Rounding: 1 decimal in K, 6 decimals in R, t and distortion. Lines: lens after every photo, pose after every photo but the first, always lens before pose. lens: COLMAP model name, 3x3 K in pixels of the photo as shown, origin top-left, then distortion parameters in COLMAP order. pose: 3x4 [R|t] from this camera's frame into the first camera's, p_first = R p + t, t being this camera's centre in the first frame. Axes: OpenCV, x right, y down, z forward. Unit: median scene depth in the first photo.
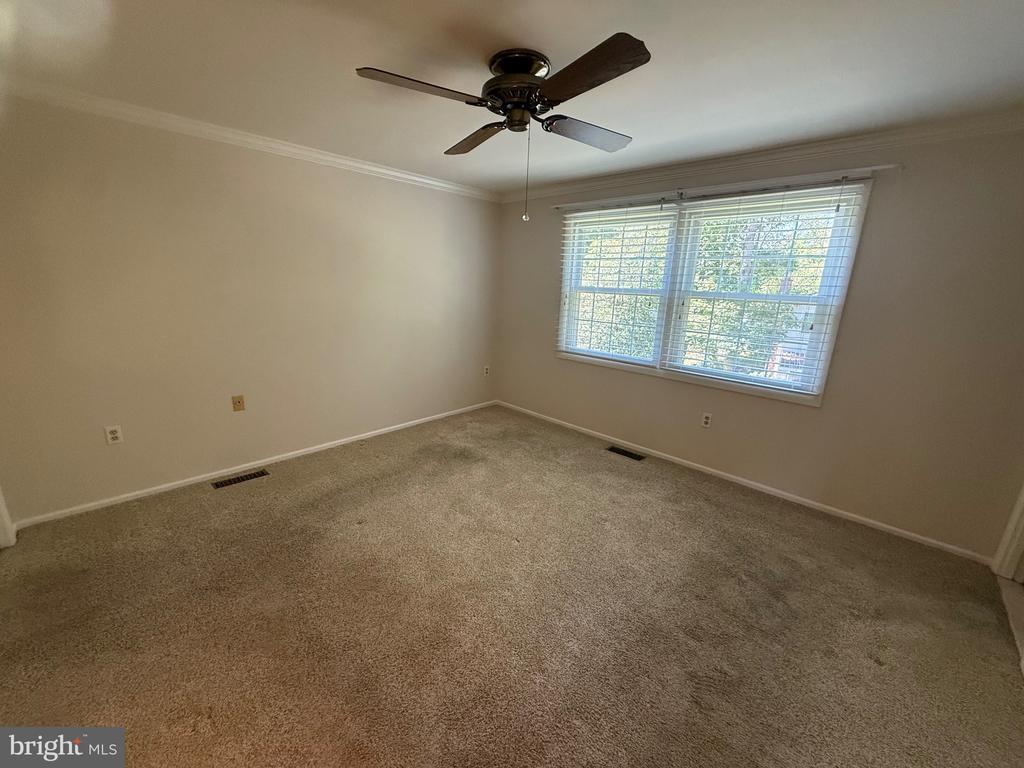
lens RADIAL K [[407.7, 0, 510.1], [0, 407.7, 384.5], [0, 0, 1]] dist [-0.000938, 0.000027]
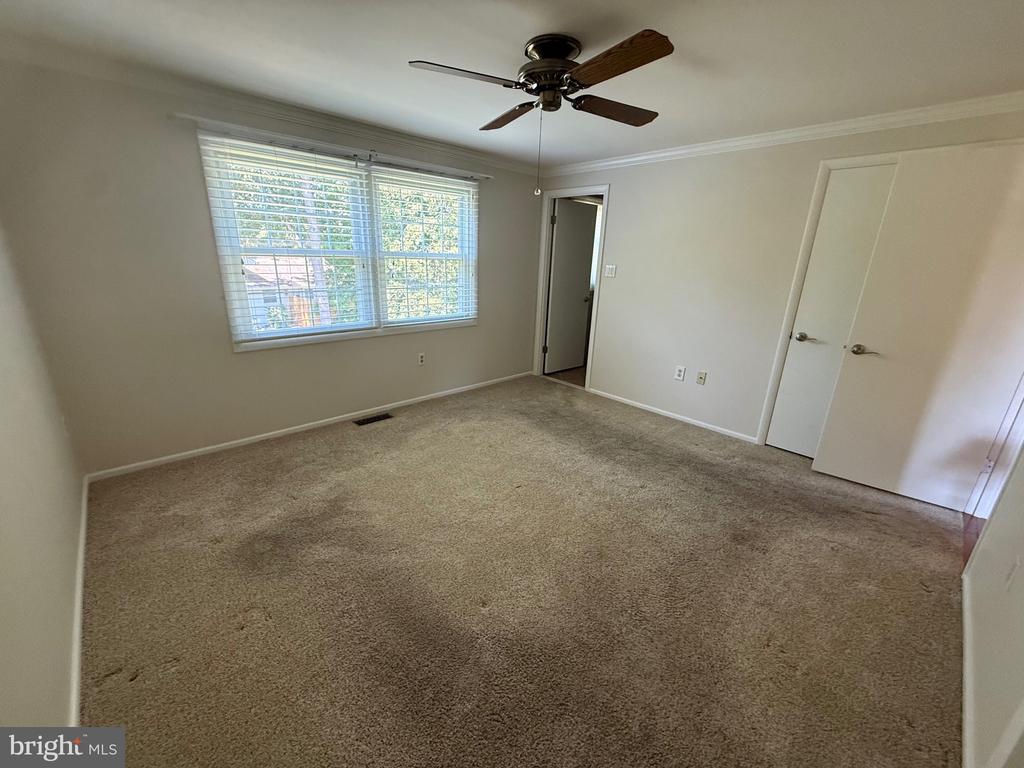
lens RADIAL K [[407.7, 0, 510.1], [0, 407.7, 384.5], [0, 0, 1]] dist [-0.000938, 0.000027]
pose [[0.049602, -0.335666, 0.940674, -0.681325], [0.216297, 0.923093, 0.317986, -0.173440], [-0.975067, 0.187693, 0.118391, 0.603195]]
